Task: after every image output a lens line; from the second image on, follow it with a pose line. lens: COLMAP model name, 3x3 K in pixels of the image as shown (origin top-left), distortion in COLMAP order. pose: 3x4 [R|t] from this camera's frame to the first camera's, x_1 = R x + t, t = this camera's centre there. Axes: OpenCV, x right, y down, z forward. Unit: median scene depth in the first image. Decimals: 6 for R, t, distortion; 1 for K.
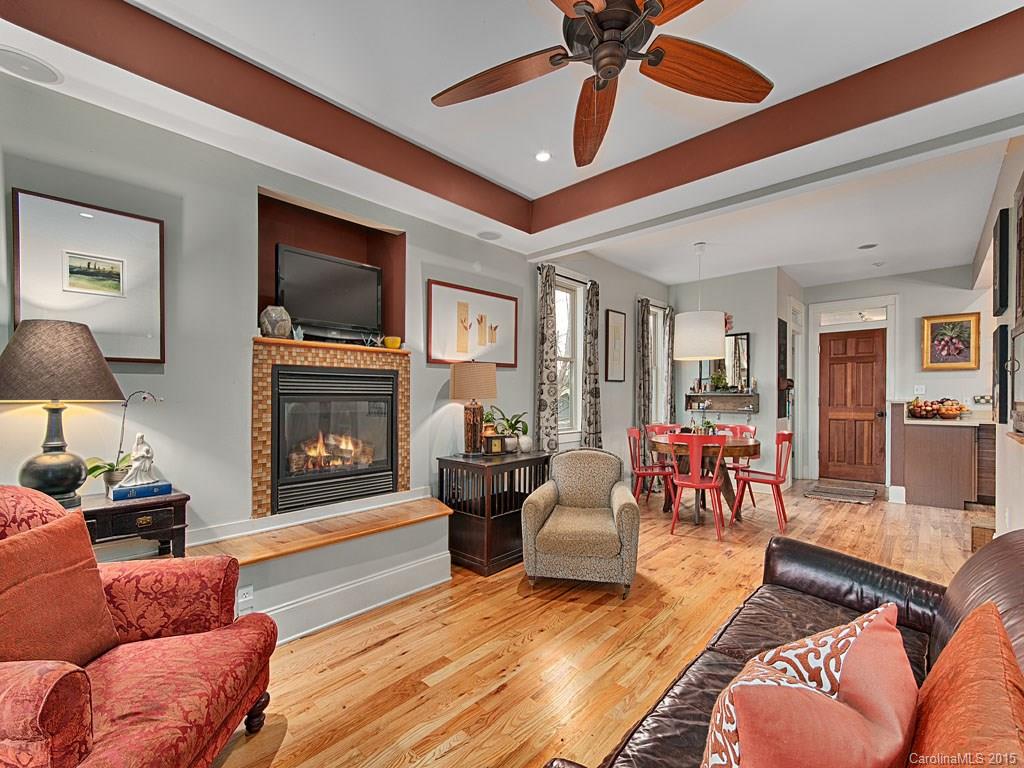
lens RADIAL K [[455.7, 0, 509.9], [0, 455.7, 392.8], [0, 0, 1]] dist [0.009007, 0.000264]
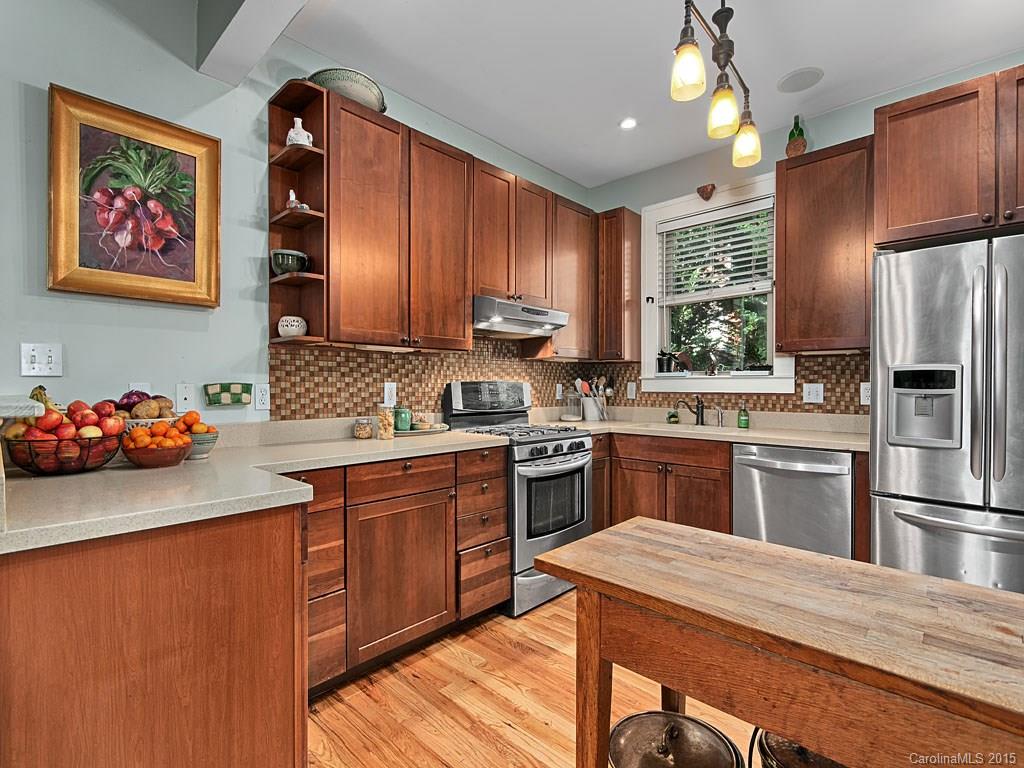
lens RADIAL K [[497.7, 0, 513.5], [0, 497.7, 388.3], [0, 0, 1]] dist [0.002892, 0.000156]
pose [[0.000340, -0.005721, 0.999984, 0.573651], [-0.000225, 0.999984, 0.005721, 0.007051], [-1.000000, -0.000227, 0.000338, 0.689844]]
